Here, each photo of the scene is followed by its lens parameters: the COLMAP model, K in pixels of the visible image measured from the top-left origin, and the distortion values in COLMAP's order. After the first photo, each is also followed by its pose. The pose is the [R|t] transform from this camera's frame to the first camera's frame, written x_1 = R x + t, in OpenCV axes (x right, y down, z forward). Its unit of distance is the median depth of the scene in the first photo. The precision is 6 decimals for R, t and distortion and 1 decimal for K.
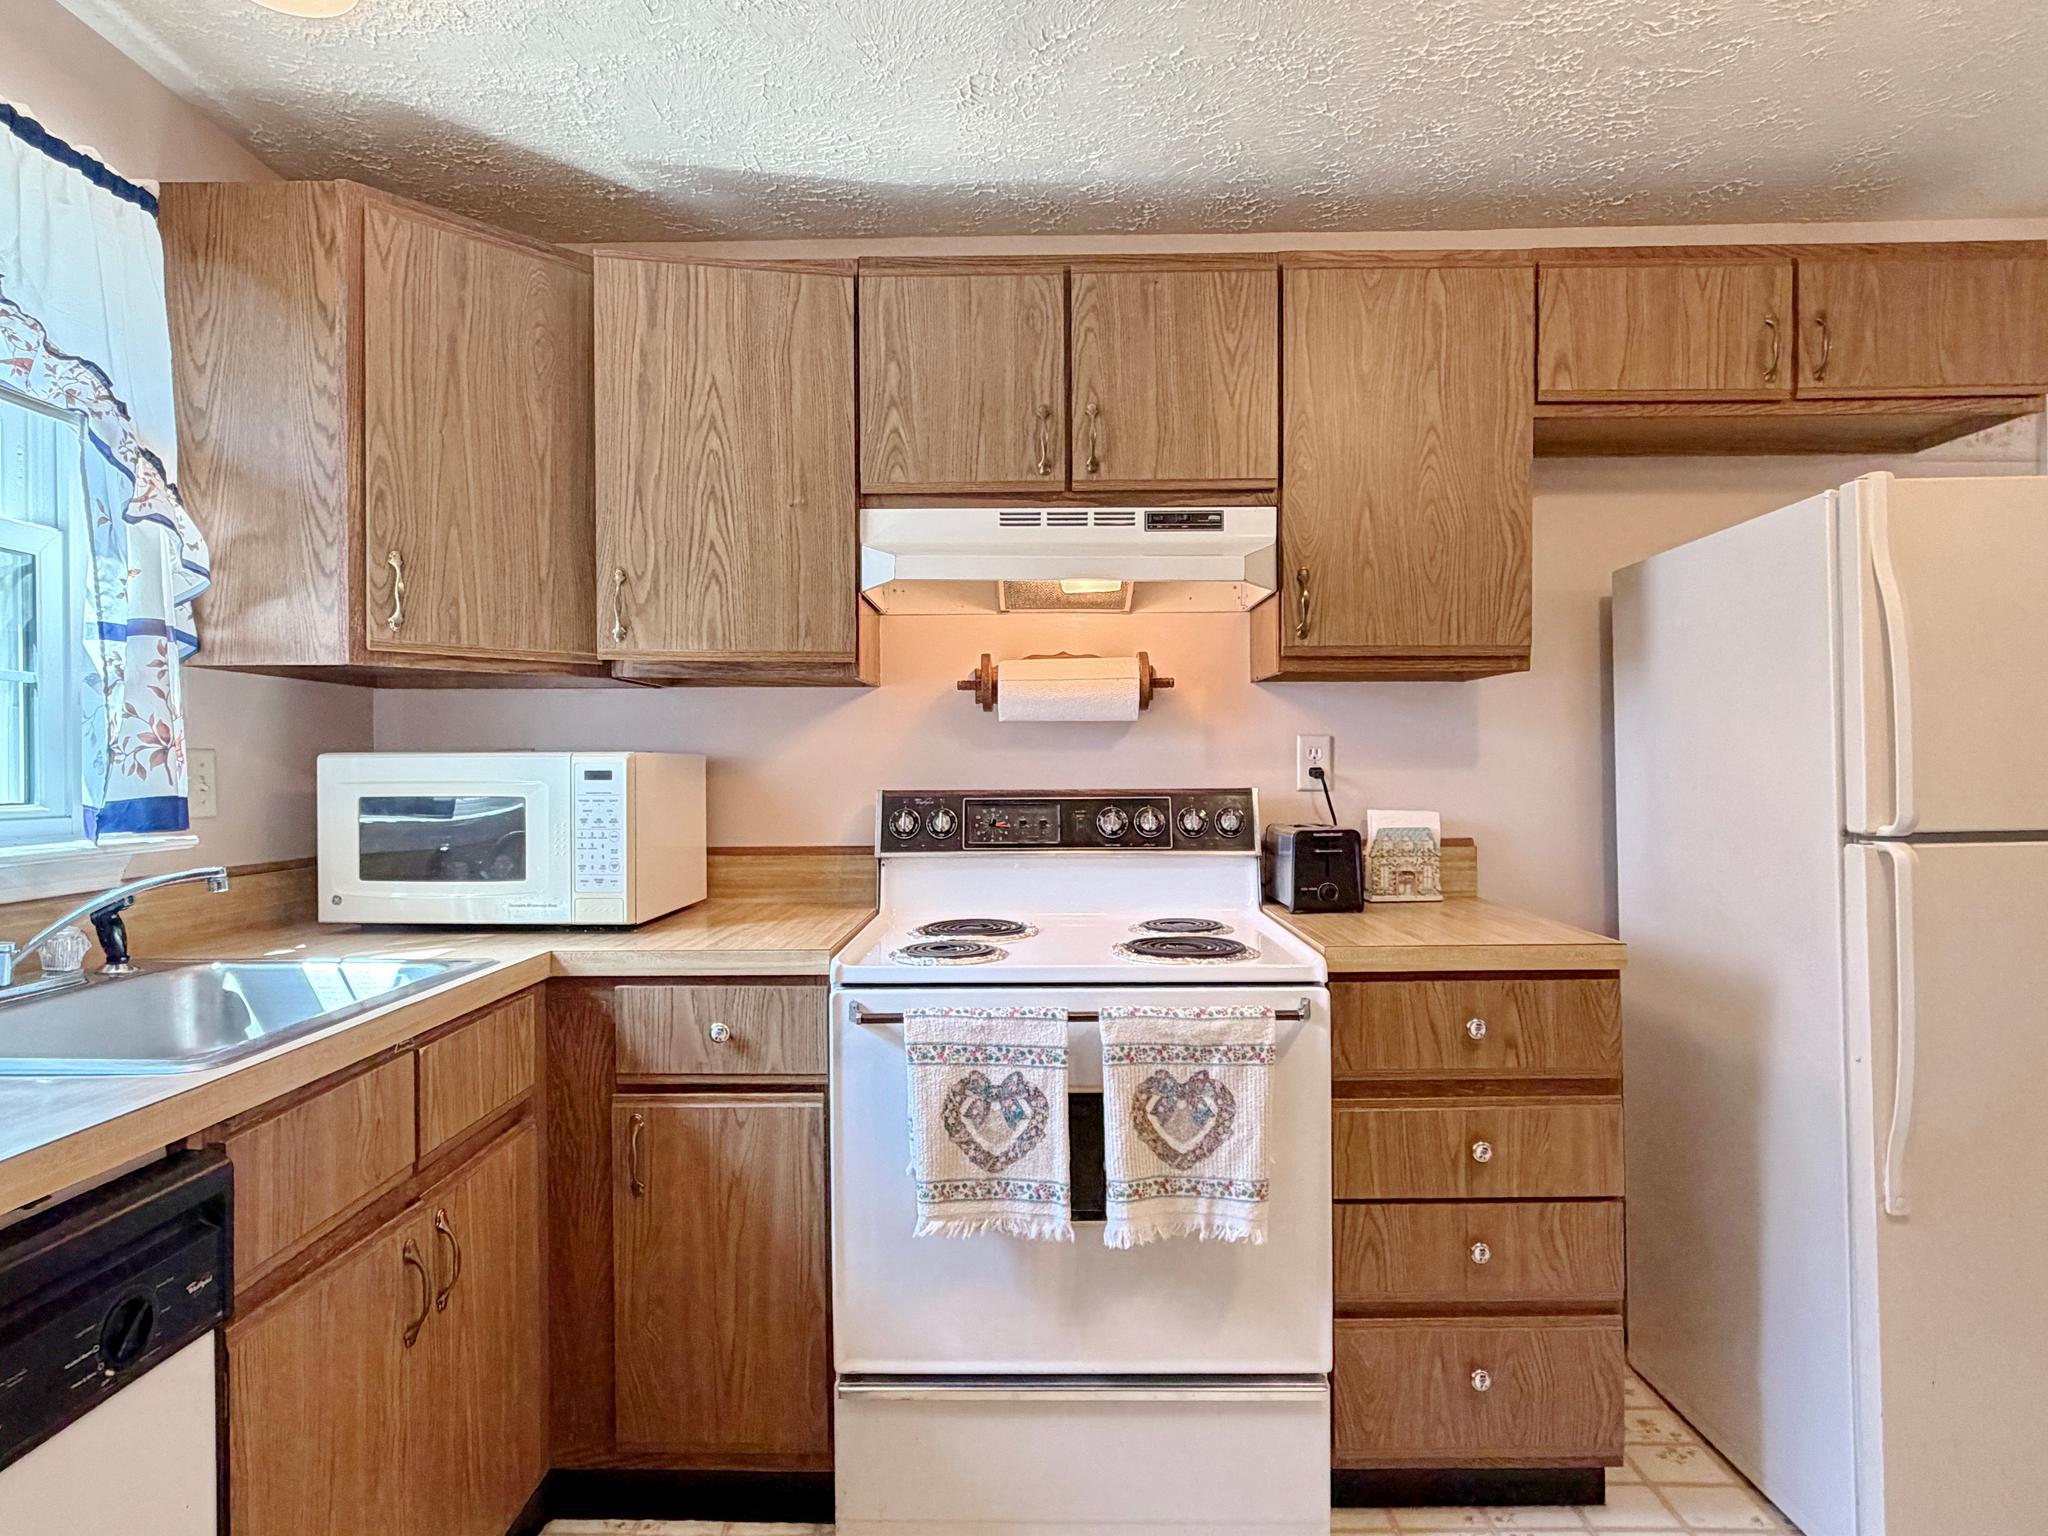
lens RADIAL K [[1195.2, 0, 1034.9], [0, 1195.2, 776.4], [0, 0, 1]] dist [0.001784, -0.001310]
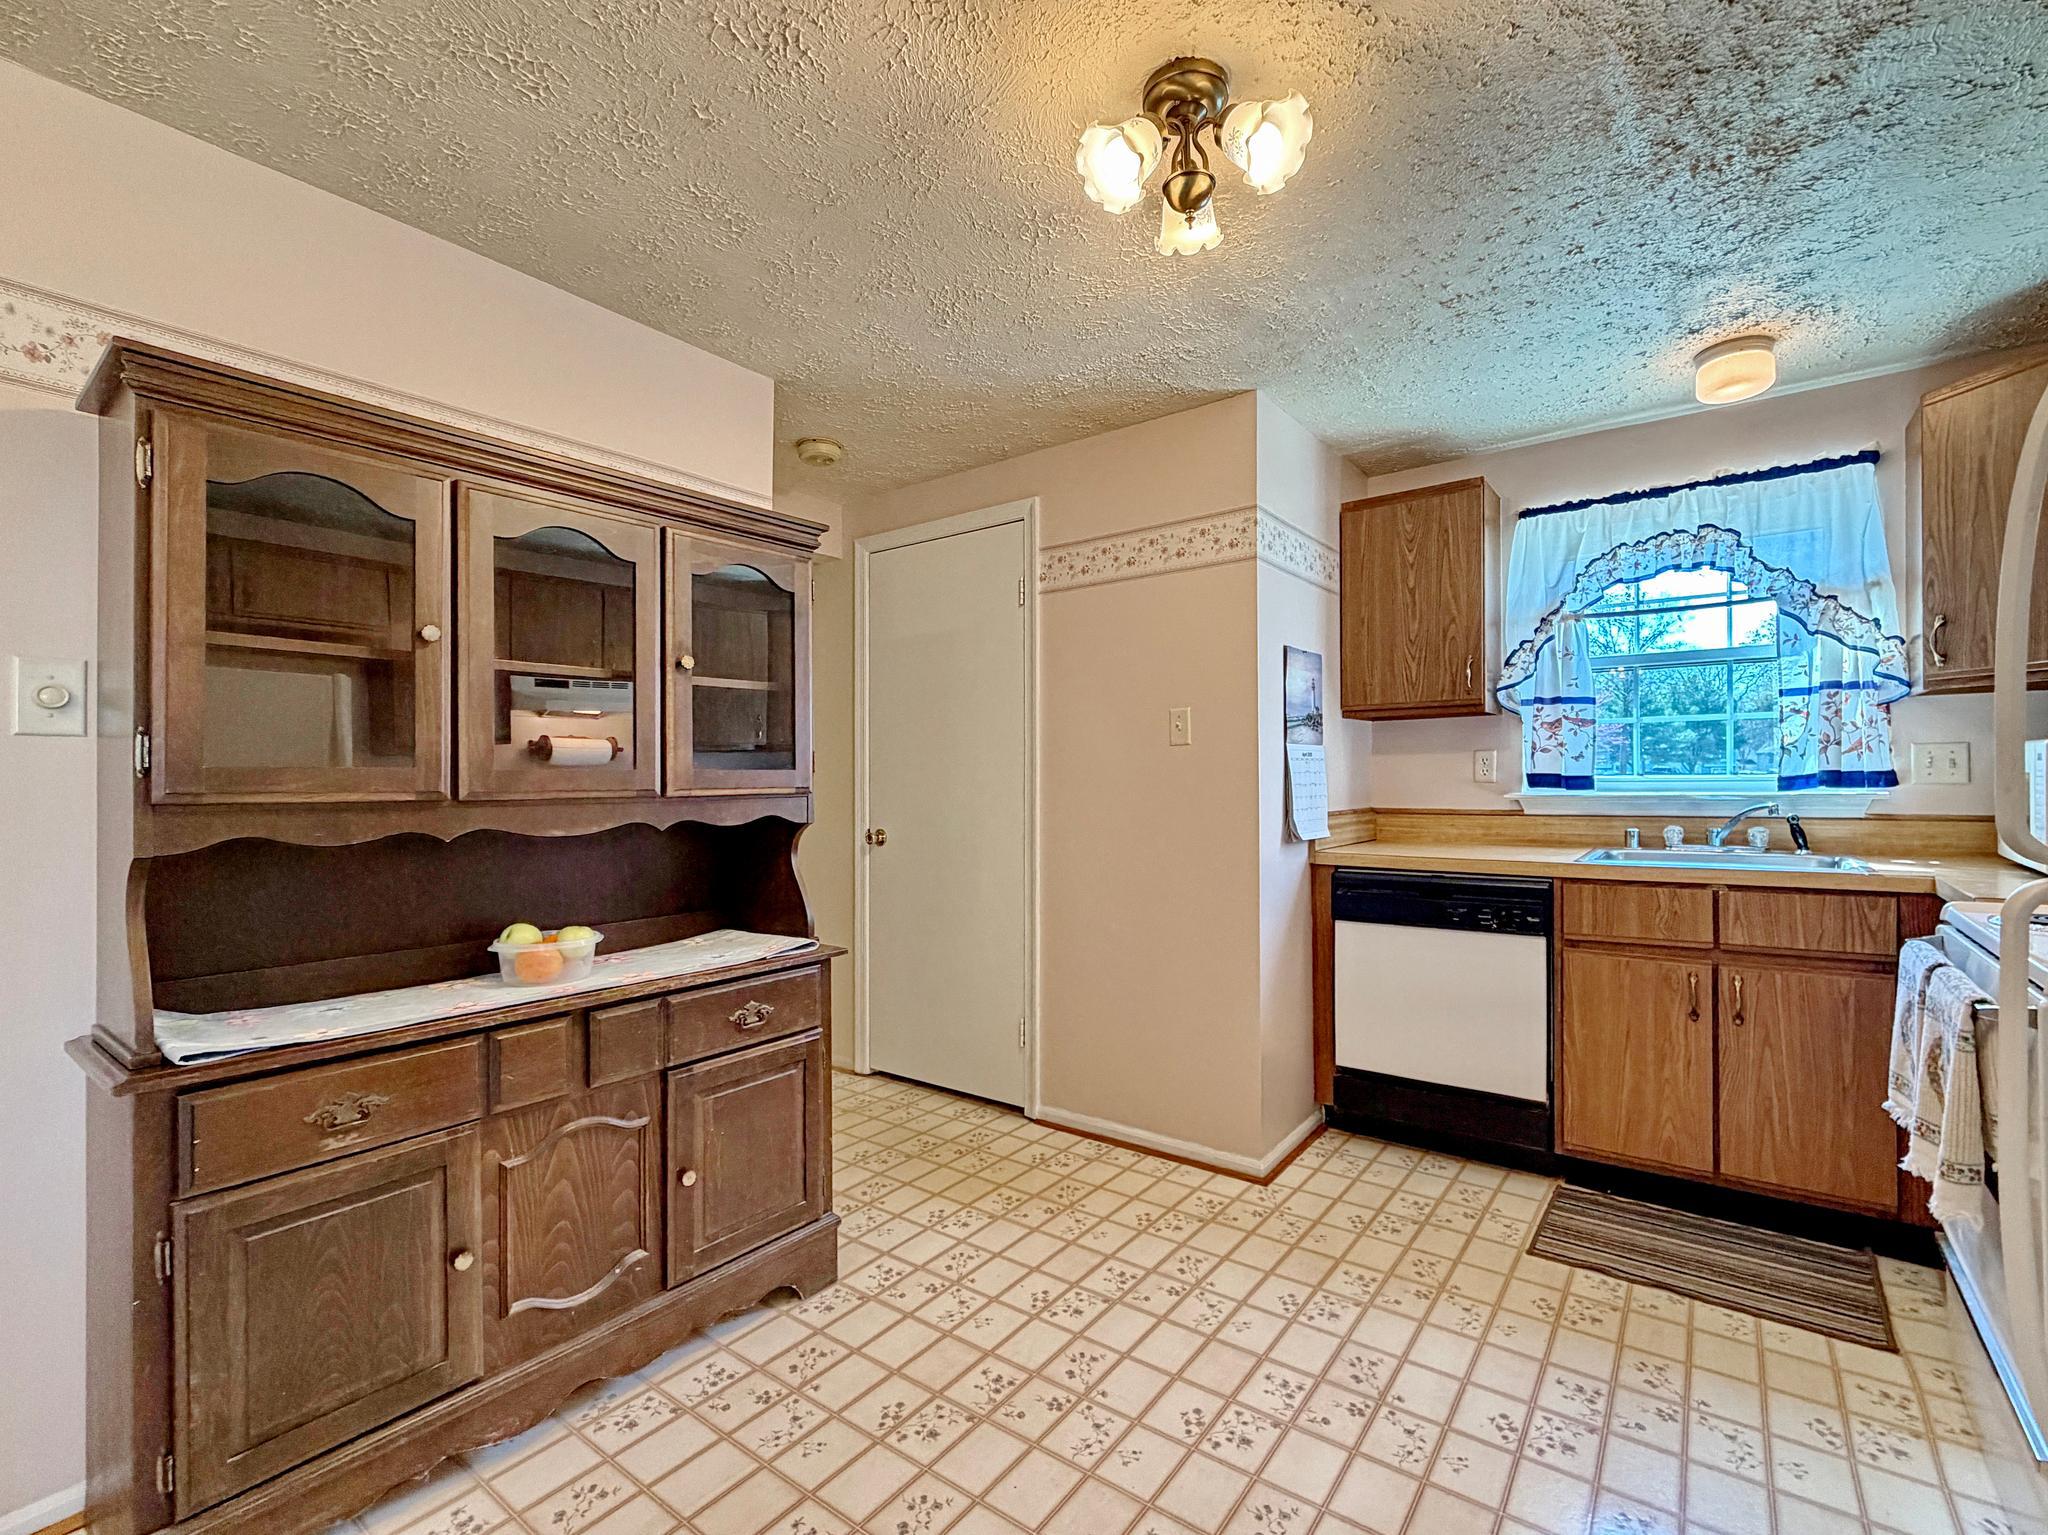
lens RADIAL K [[909.9, 0, 1024.0], [0, 909.9, 786.5], [0, 0, 1]] dist [0.004506, 0.000082]
pose [[-0.607321, 0.017438, -0.794265, 1.159487], [0.005675, 0.999829, 0.017611, 0.008194], [0.794436, 0.006188, -0.607316, 0.779675]]
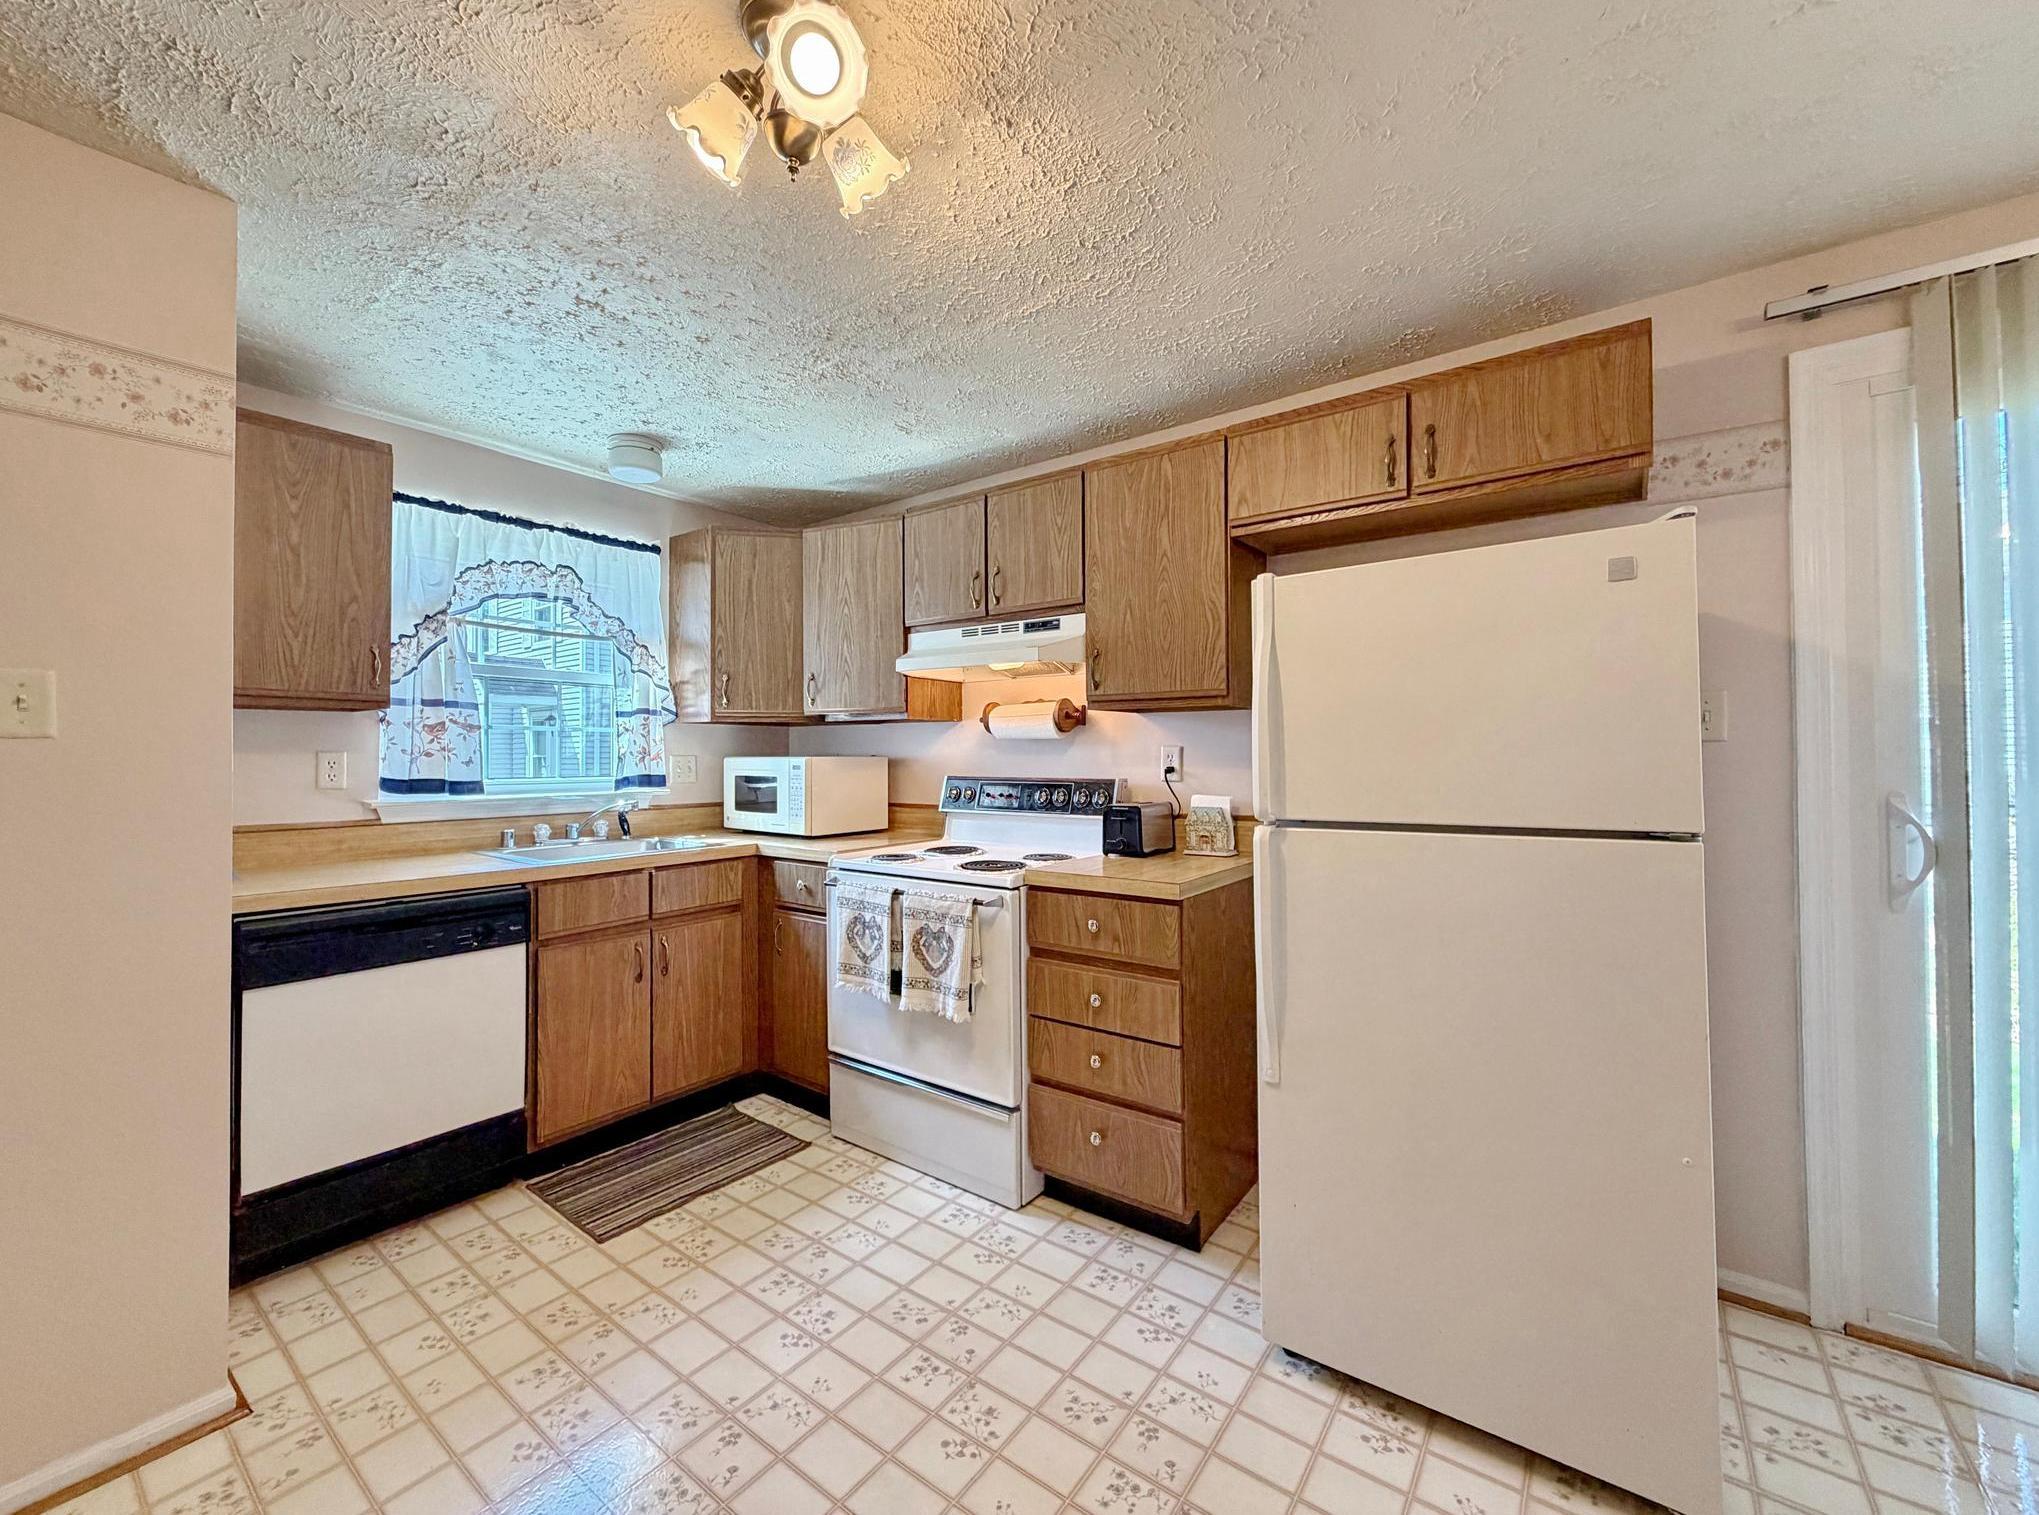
lens RADIAL K [[840.2, 0, 1028.5], [0, 840.2, 750.4], [0, 0, 1]] dist [-0.000120, -0.000146]
pose [[0.805740, -0.000156, -0.592270, 0.971013], [-0.007654, 0.999914, -0.010675, -0.020575], [0.592220, 0.013134, 0.805669, -0.002919]]
